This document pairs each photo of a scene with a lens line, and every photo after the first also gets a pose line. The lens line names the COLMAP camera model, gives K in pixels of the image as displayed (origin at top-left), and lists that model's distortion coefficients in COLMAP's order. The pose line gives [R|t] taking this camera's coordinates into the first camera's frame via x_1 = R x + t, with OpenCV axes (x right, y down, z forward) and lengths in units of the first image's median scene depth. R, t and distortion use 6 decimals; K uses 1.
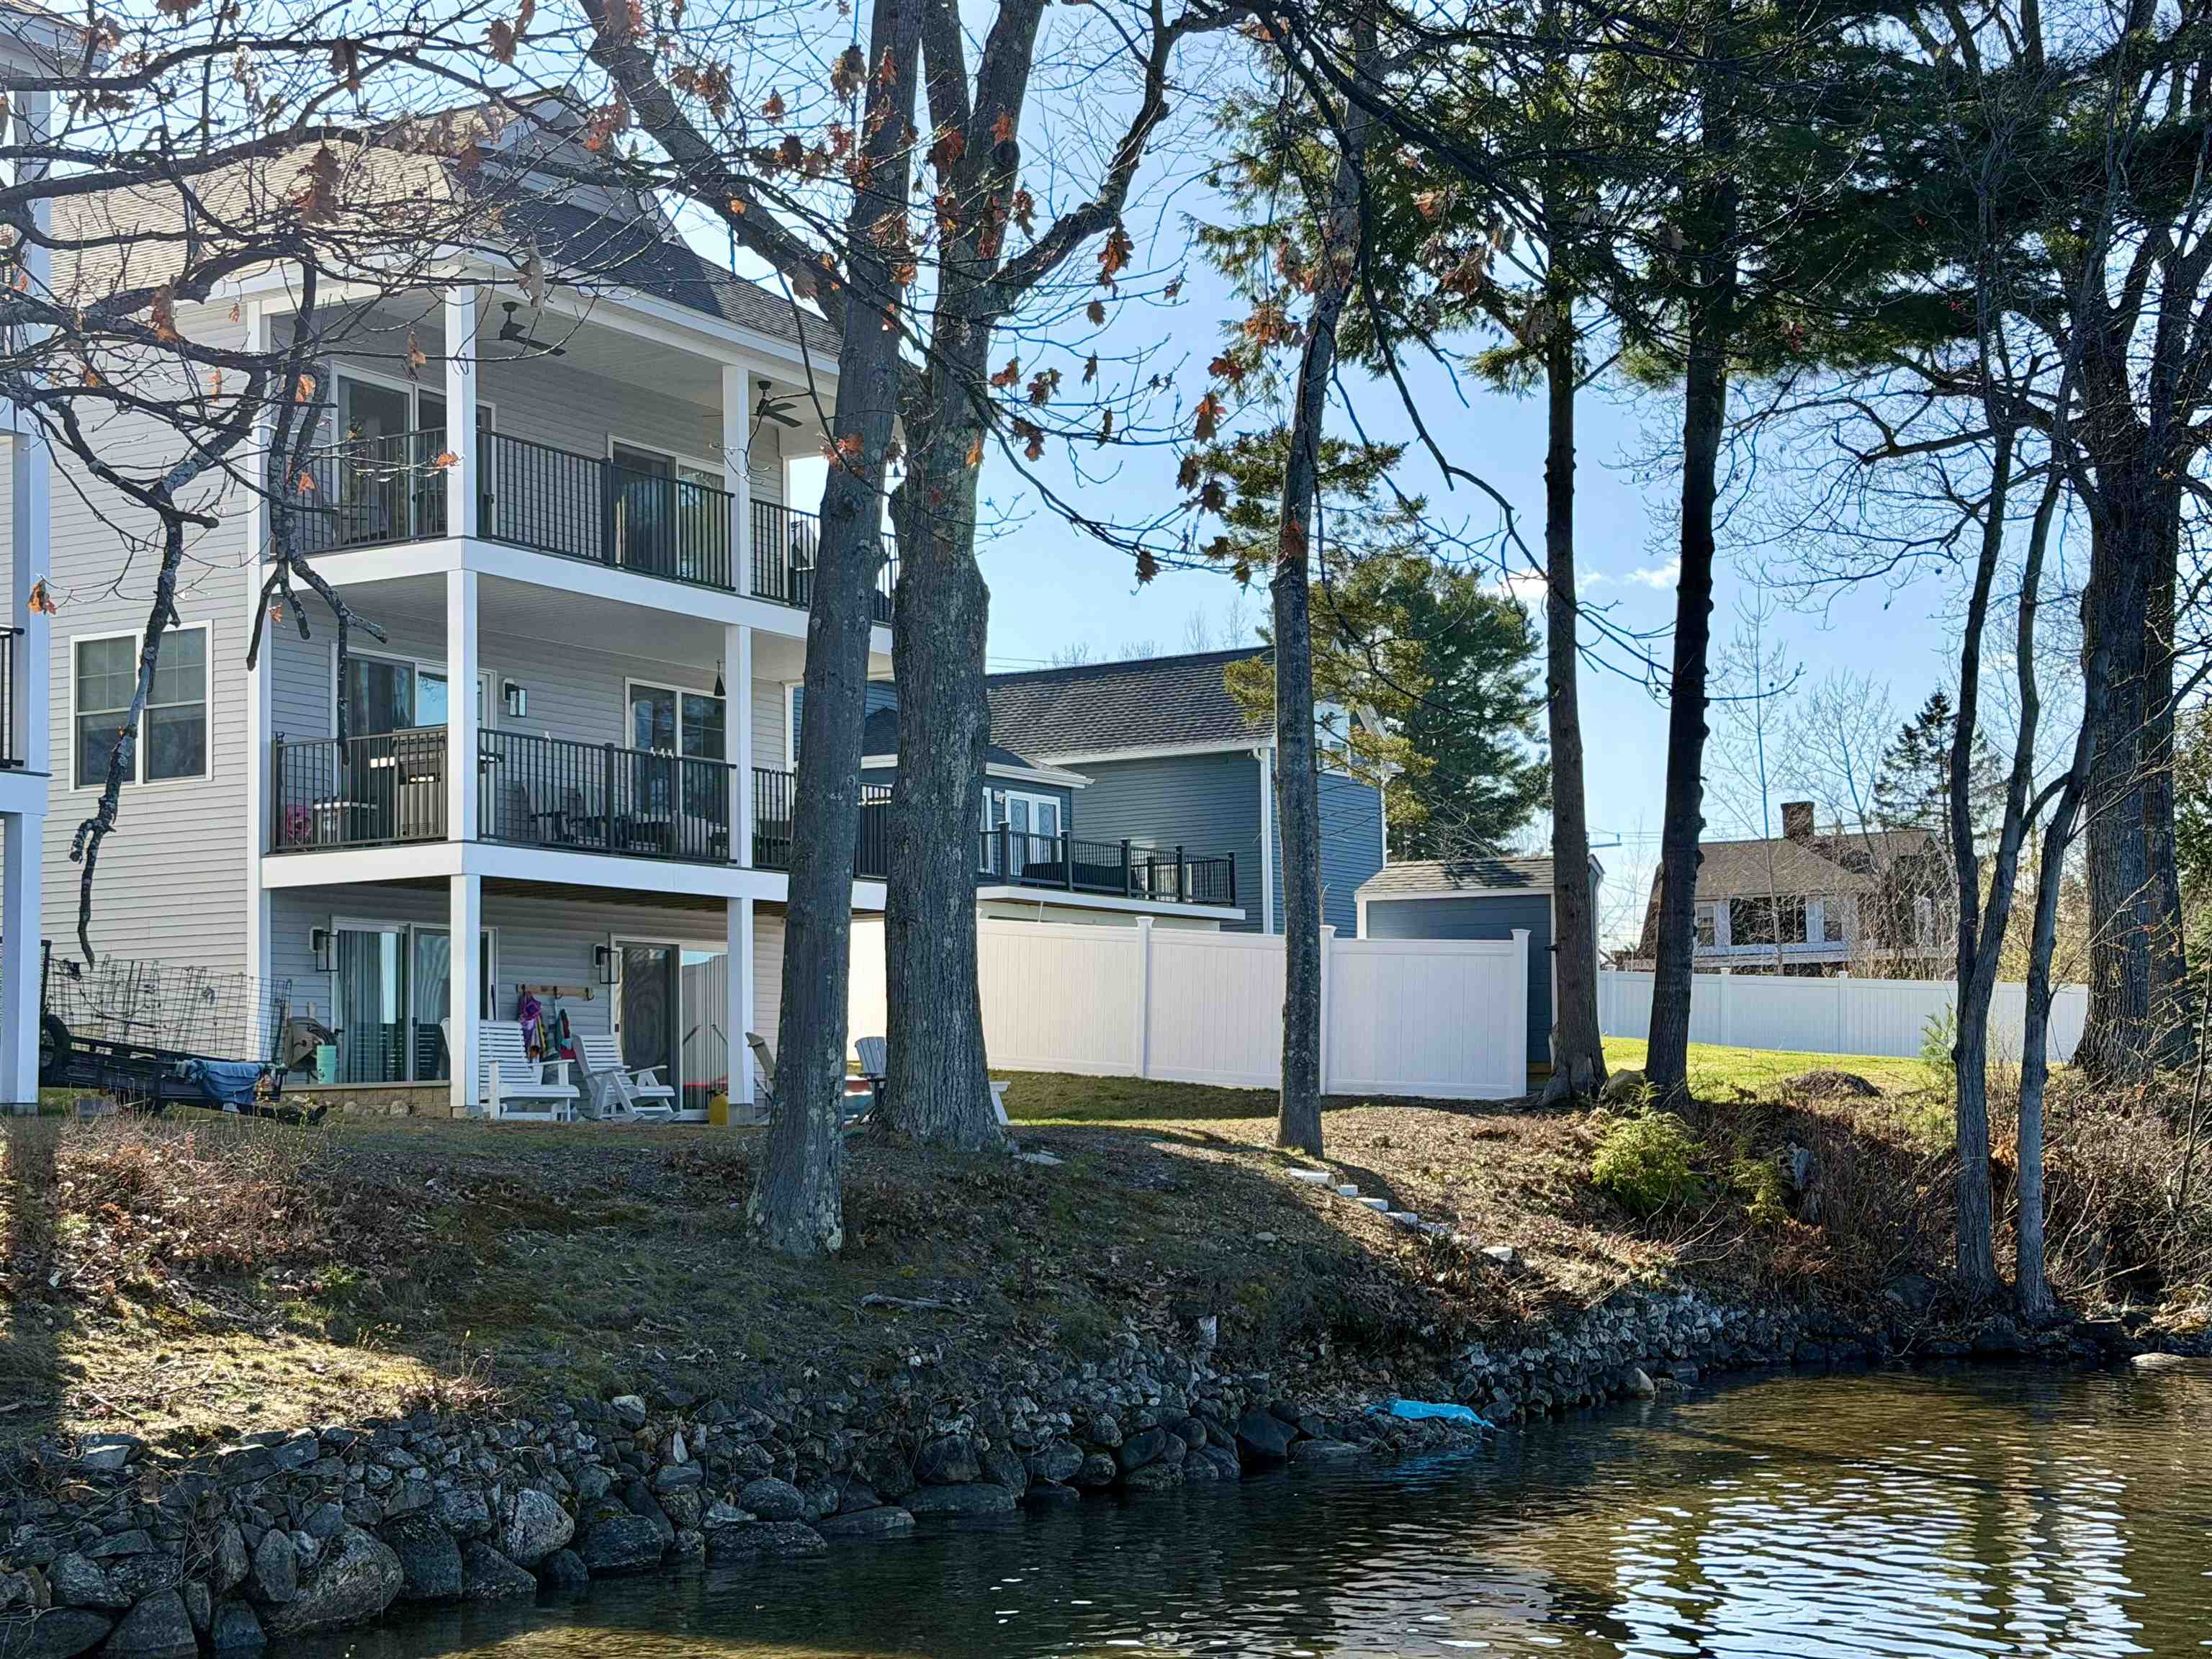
lens RADIAL K [[3410.4, 0, 1106.0], [0, 3410.4, 829.5], [0, 0, 1]] dist [0.133158, -0.006930]
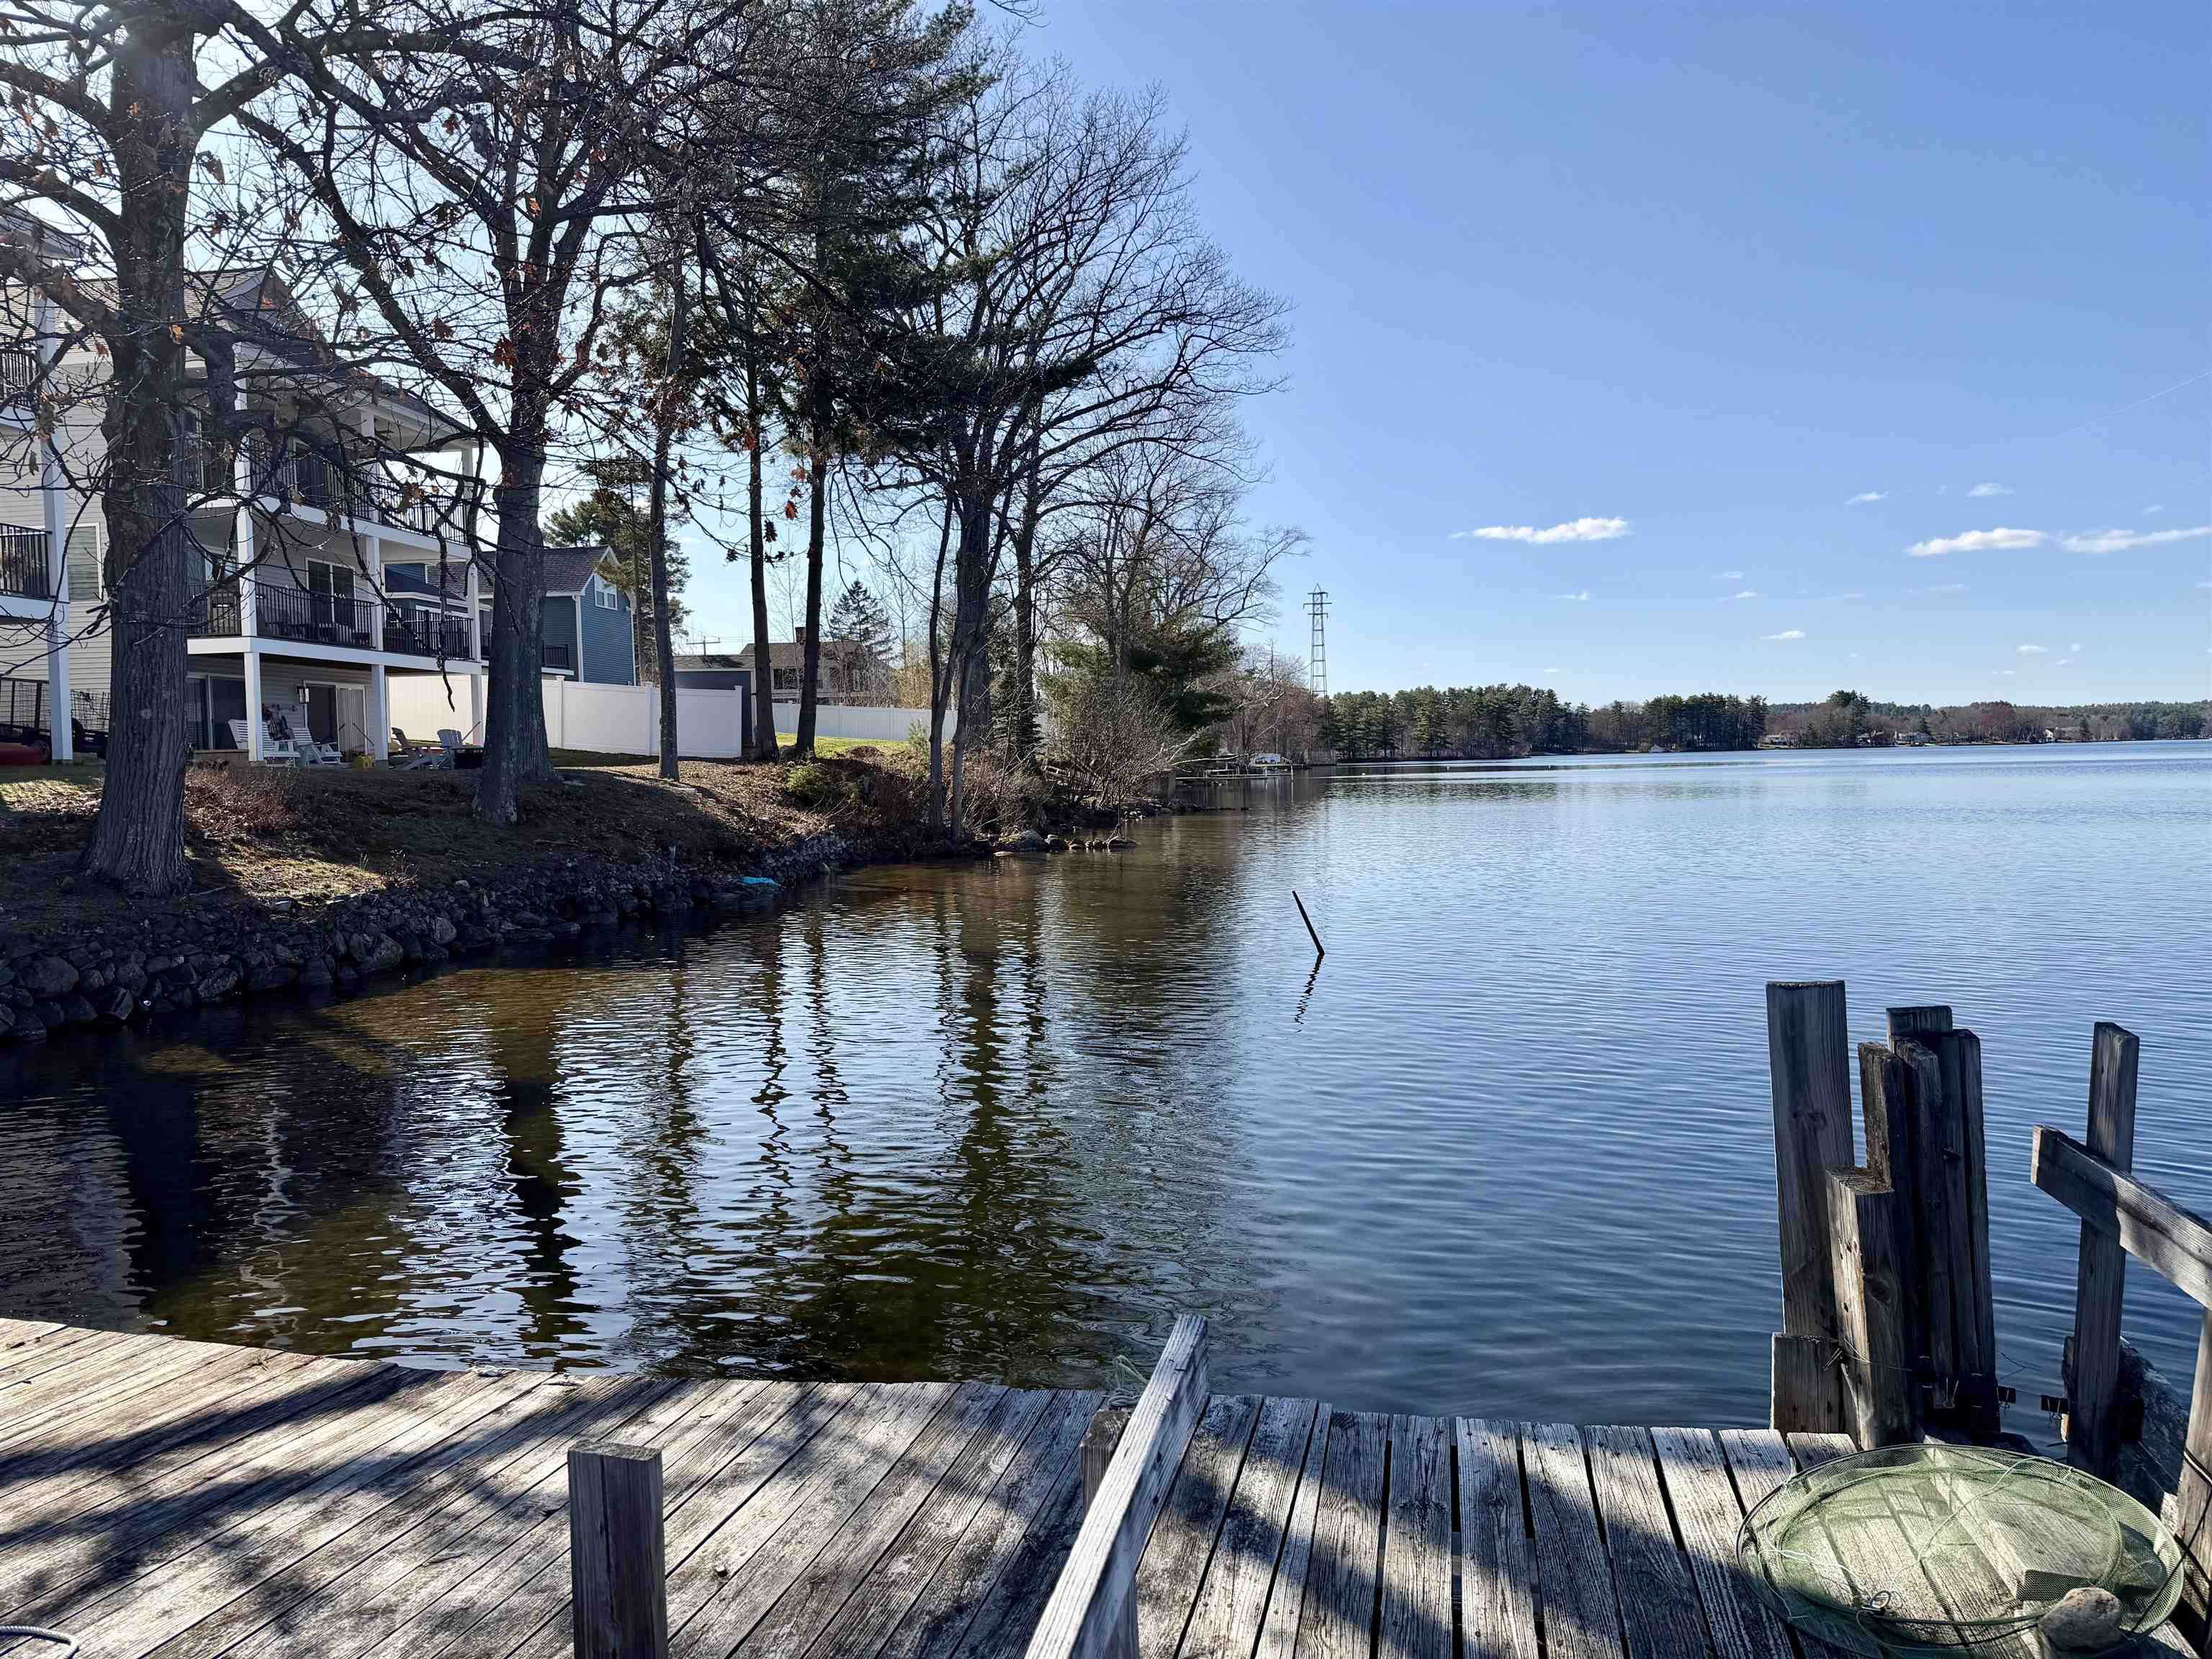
lens RADIAL K [[1533.8, 0, 1106.0], [0, 1533.8, 829.5], [0, 0, 1]] dist [0.084999, -0.149524]
pose [[0.915283, -0.020706, 0.402278, -0.089896], [-0.029966, 0.992411, 0.119259, -0.008126], [-0.401694, -0.121211, 0.907717, -0.093912]]
